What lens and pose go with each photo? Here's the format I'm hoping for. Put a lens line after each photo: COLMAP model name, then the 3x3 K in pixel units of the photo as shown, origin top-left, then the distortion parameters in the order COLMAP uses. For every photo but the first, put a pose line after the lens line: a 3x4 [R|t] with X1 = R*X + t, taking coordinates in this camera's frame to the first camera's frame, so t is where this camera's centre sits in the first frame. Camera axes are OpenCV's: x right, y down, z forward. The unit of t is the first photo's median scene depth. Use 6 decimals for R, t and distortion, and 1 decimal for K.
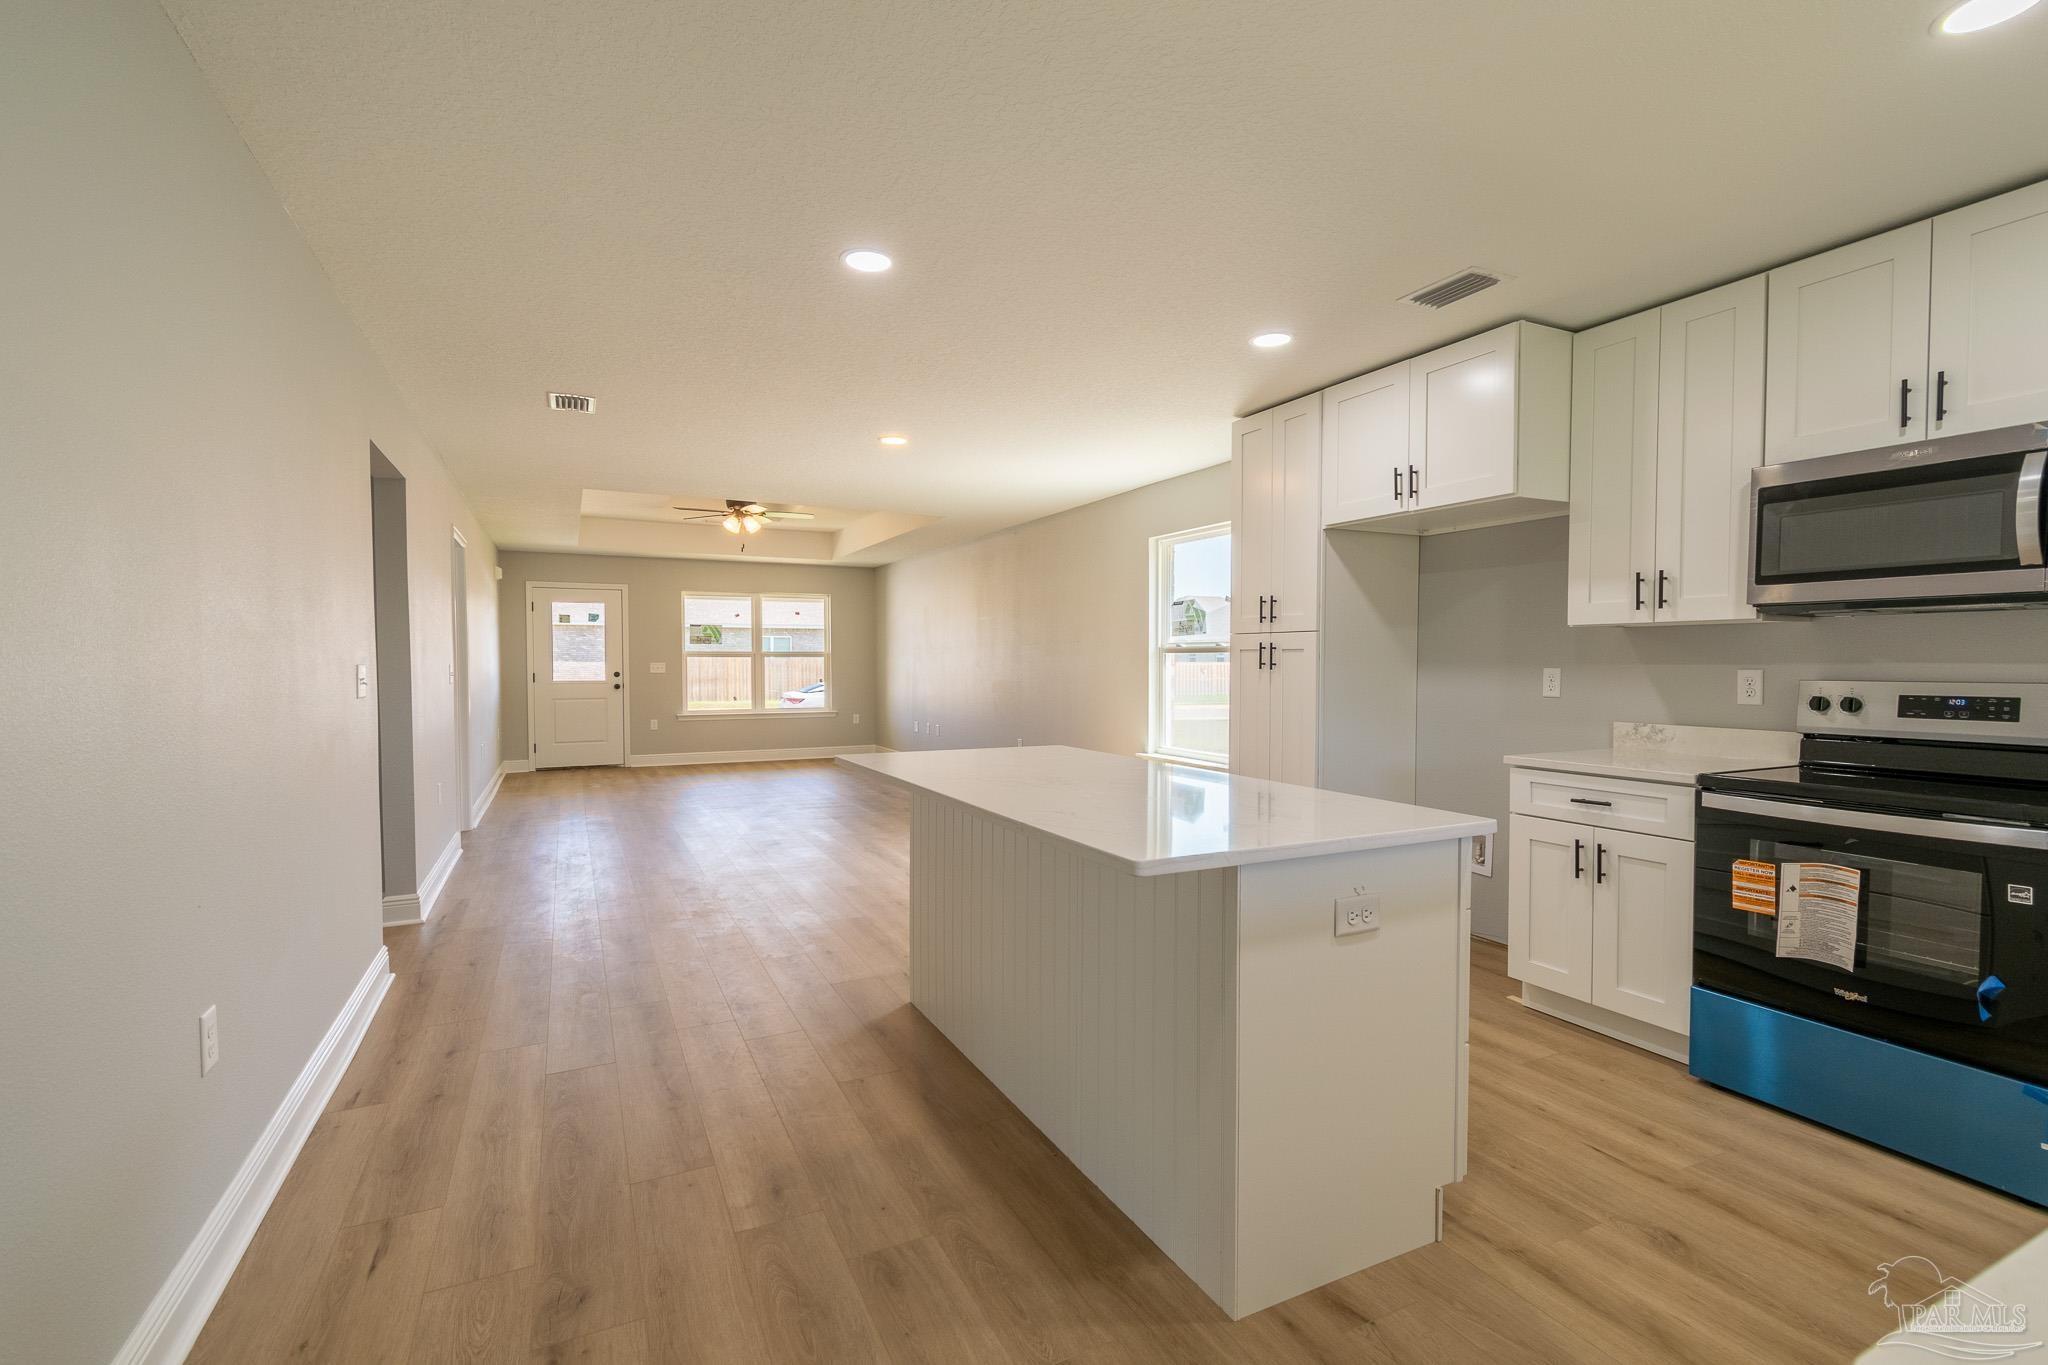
lens RADIAL K [[946.9, 0, 1036.5], [0, 946.9, 689.9], [0, 0, 1]] dist [0.002552, -0.000641]
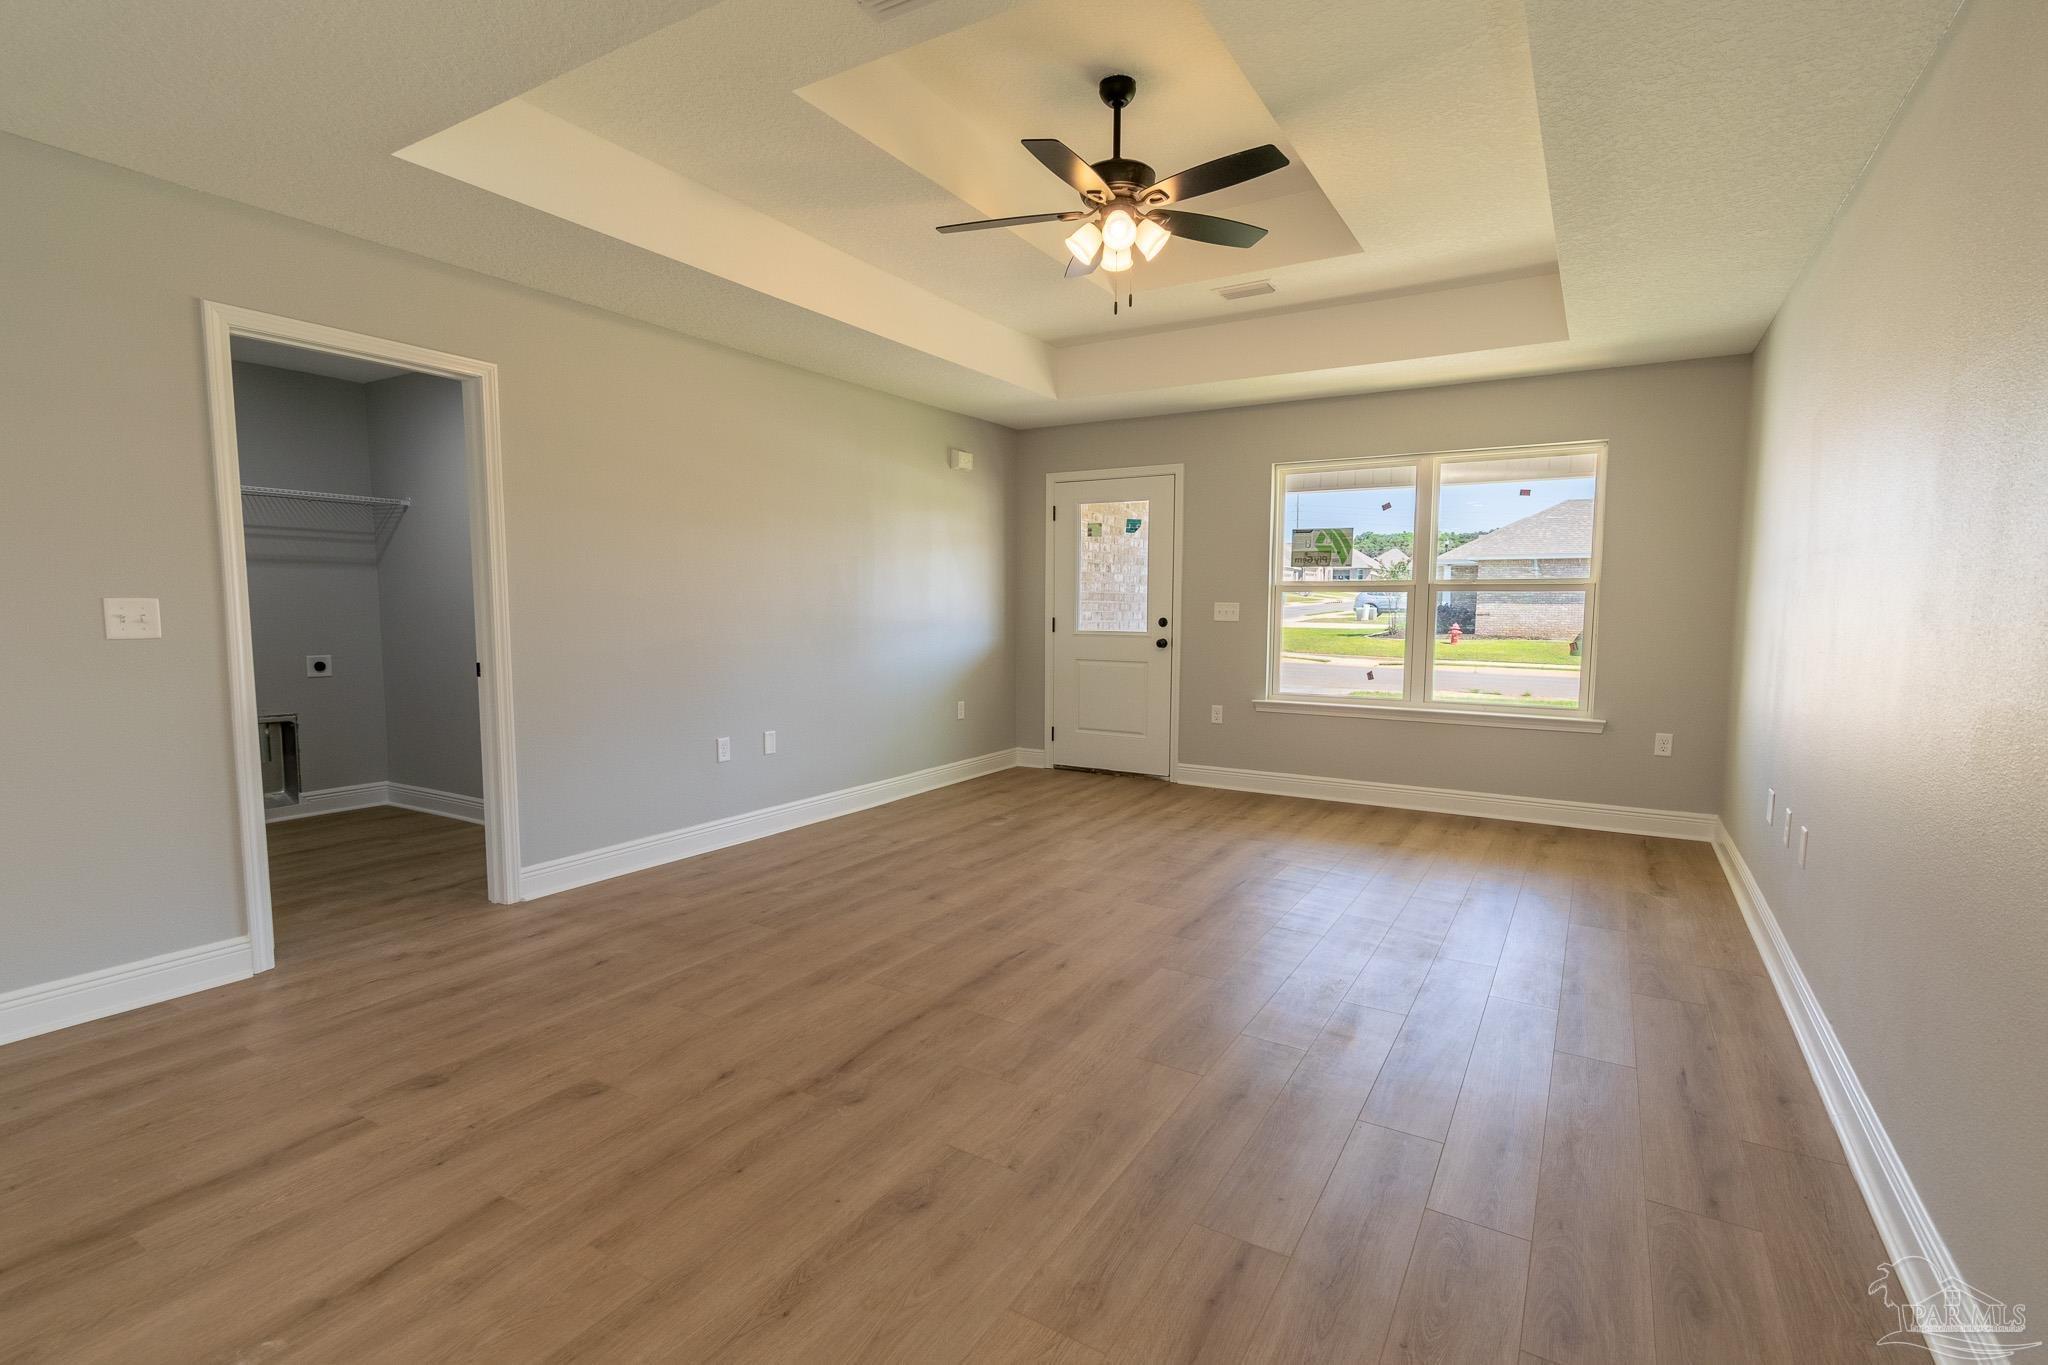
lens RADIAL K [[946.9, 0, 1028.9], [0, 946.9, 687.1], [0, 0, 1]] dist [0.002552, -0.000641]
pose [[0.527191, 0.081174, -0.845861, 0.025524], [-0.033916, 0.996644, 0.074506, -0.055524], [0.849070, -0.010591, 0.528174, 1.980964]]
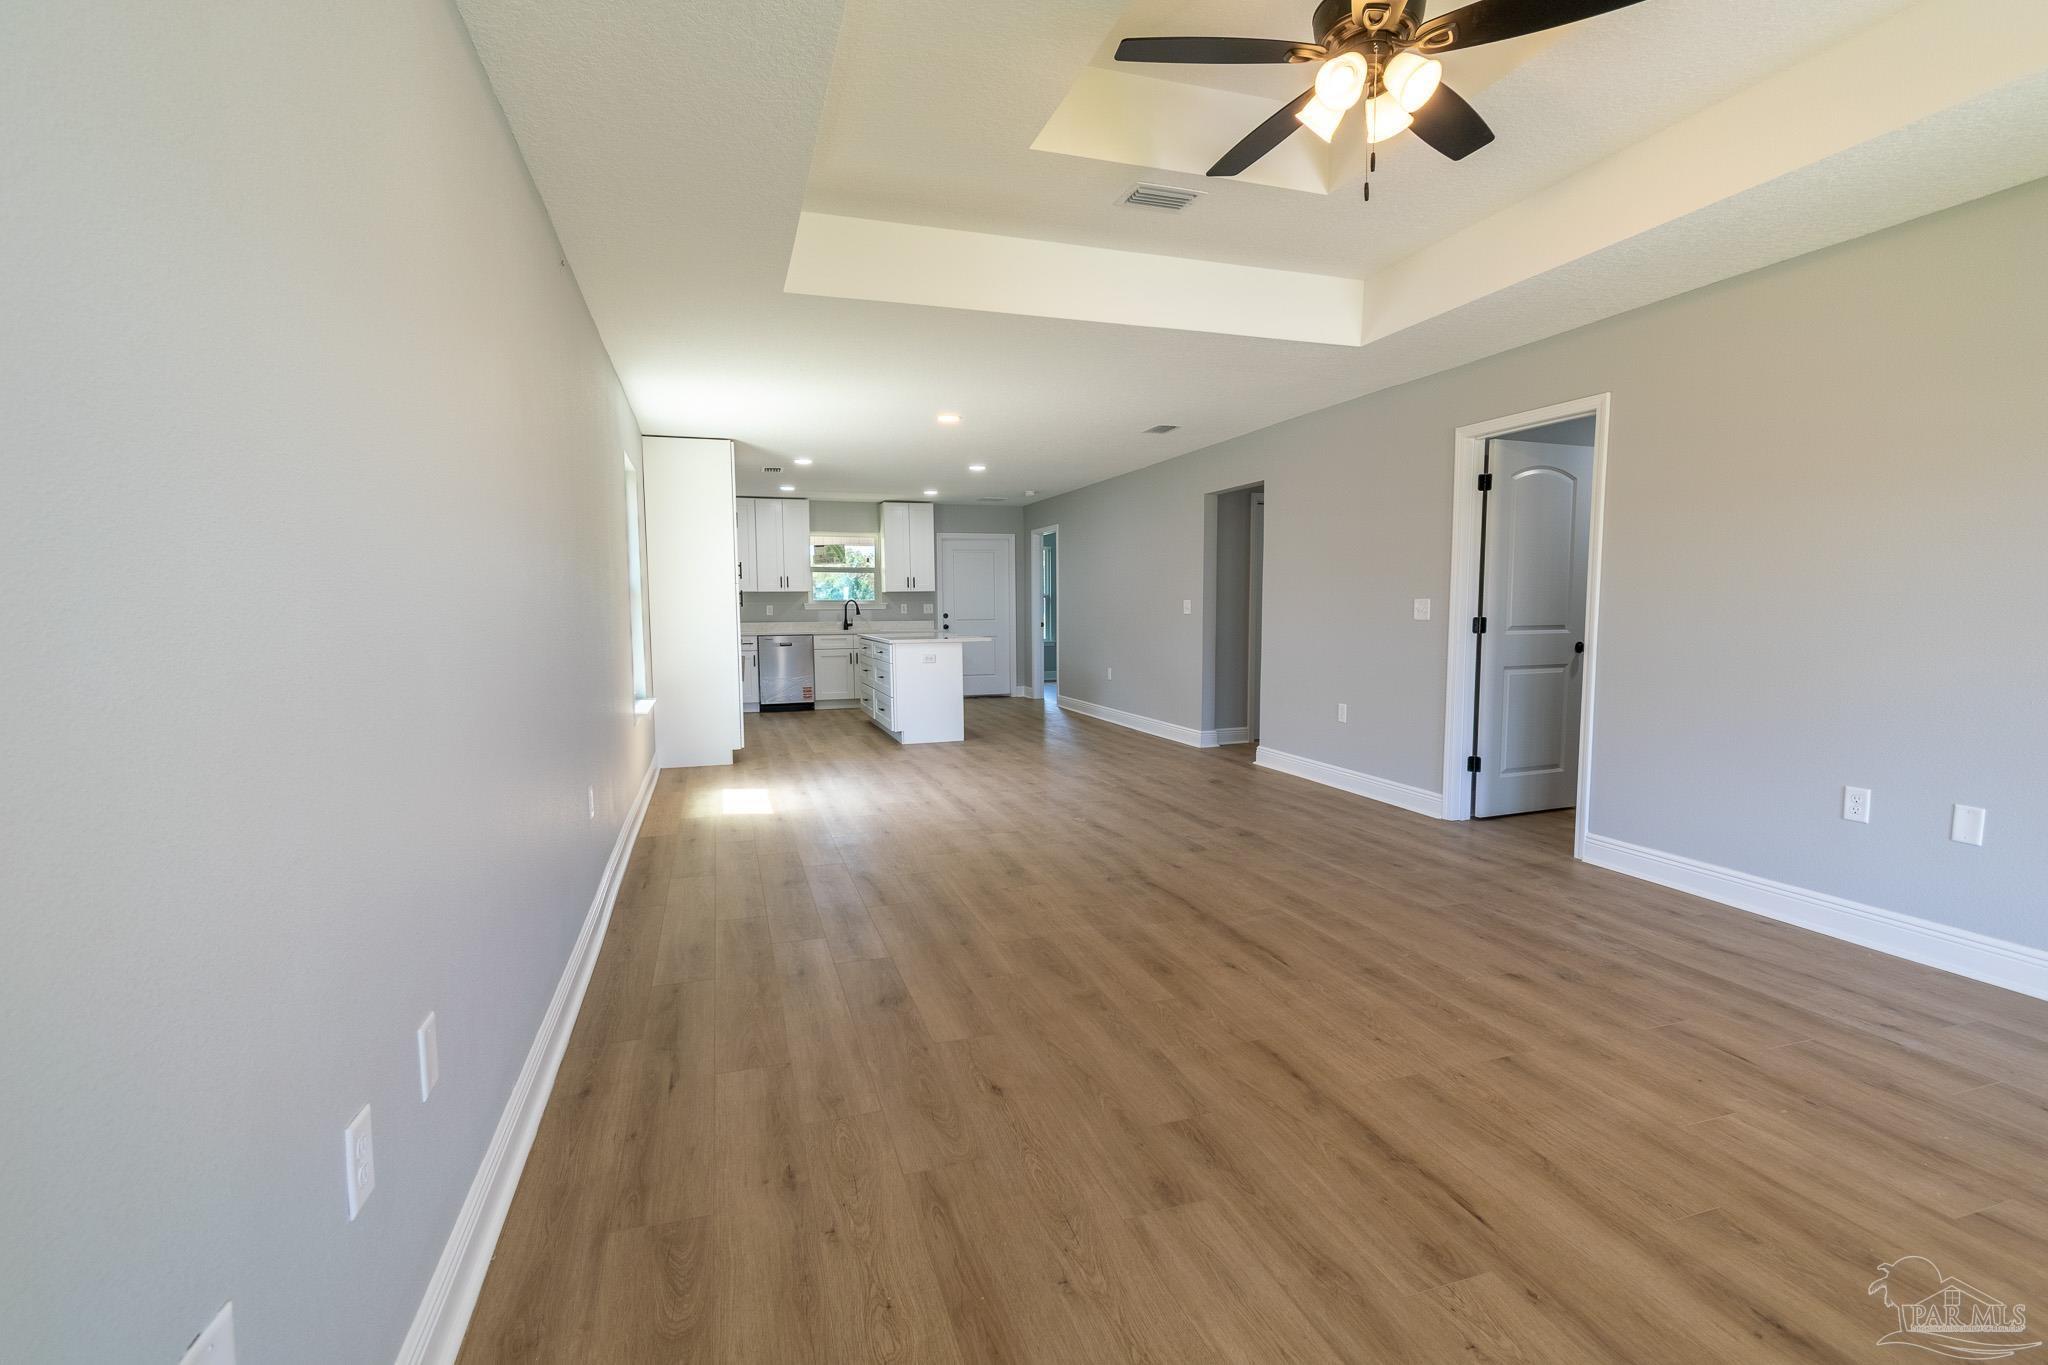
lens RADIAL K [[946.9, 0, 1019.4], [0, 946.9, 678.6], [0, 0, 1]] dist [0.002552, -0.000641]
pose [[-0.986664, -0.004421, 0.162711, -0.686833], [0.013636, 0.993872, 0.109693, -0.095460], [-0.162199, 0.110449, -0.980557, 3.439230]]
